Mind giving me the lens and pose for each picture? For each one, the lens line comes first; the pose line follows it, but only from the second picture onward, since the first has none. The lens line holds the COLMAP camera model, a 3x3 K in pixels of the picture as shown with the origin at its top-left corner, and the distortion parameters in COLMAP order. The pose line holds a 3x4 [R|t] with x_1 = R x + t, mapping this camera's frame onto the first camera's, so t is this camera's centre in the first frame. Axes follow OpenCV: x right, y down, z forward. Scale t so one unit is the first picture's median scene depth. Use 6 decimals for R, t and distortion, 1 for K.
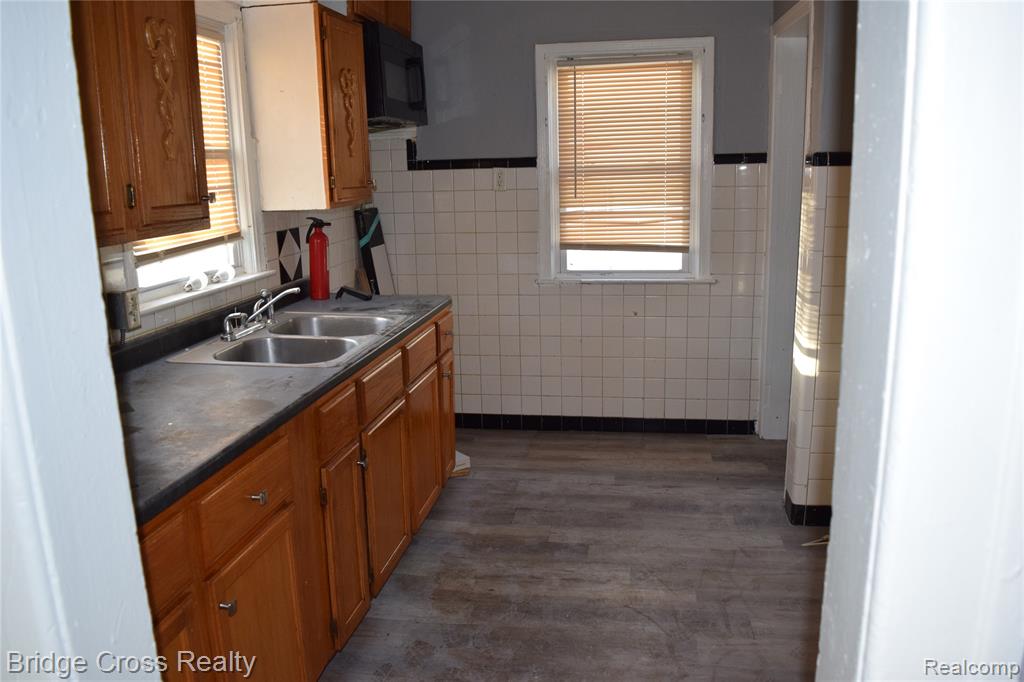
lens RADIAL K [[798.6, 0, 512.0], [0, 798.6, 341.0], [0, 0, 1]] dist [-0.082044, 0.002318]
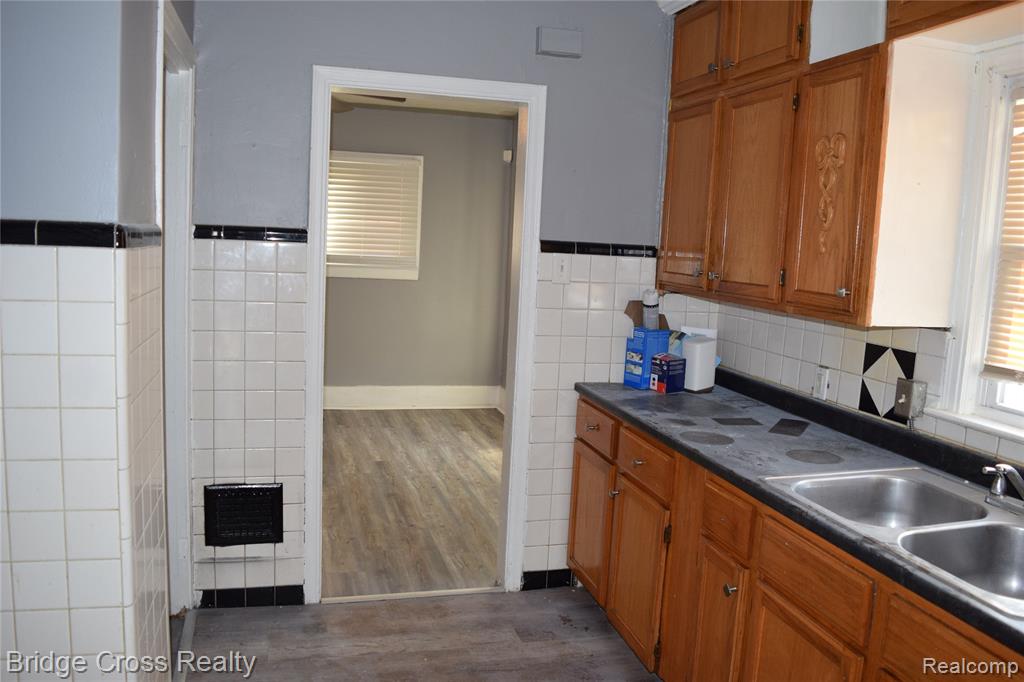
lens RADIAL K [[798.6, 0, 512.0], [0, 798.6, 341.0], [0, 0, 1]] dist [-0.082044, 0.002318]
pose [[-0.903583, 0.038964, -0.426638, 0.437392], [-0.117206, 0.935379, 0.333658, -0.406835], [0.412069, 0.351493, -0.840626, 1.677307]]
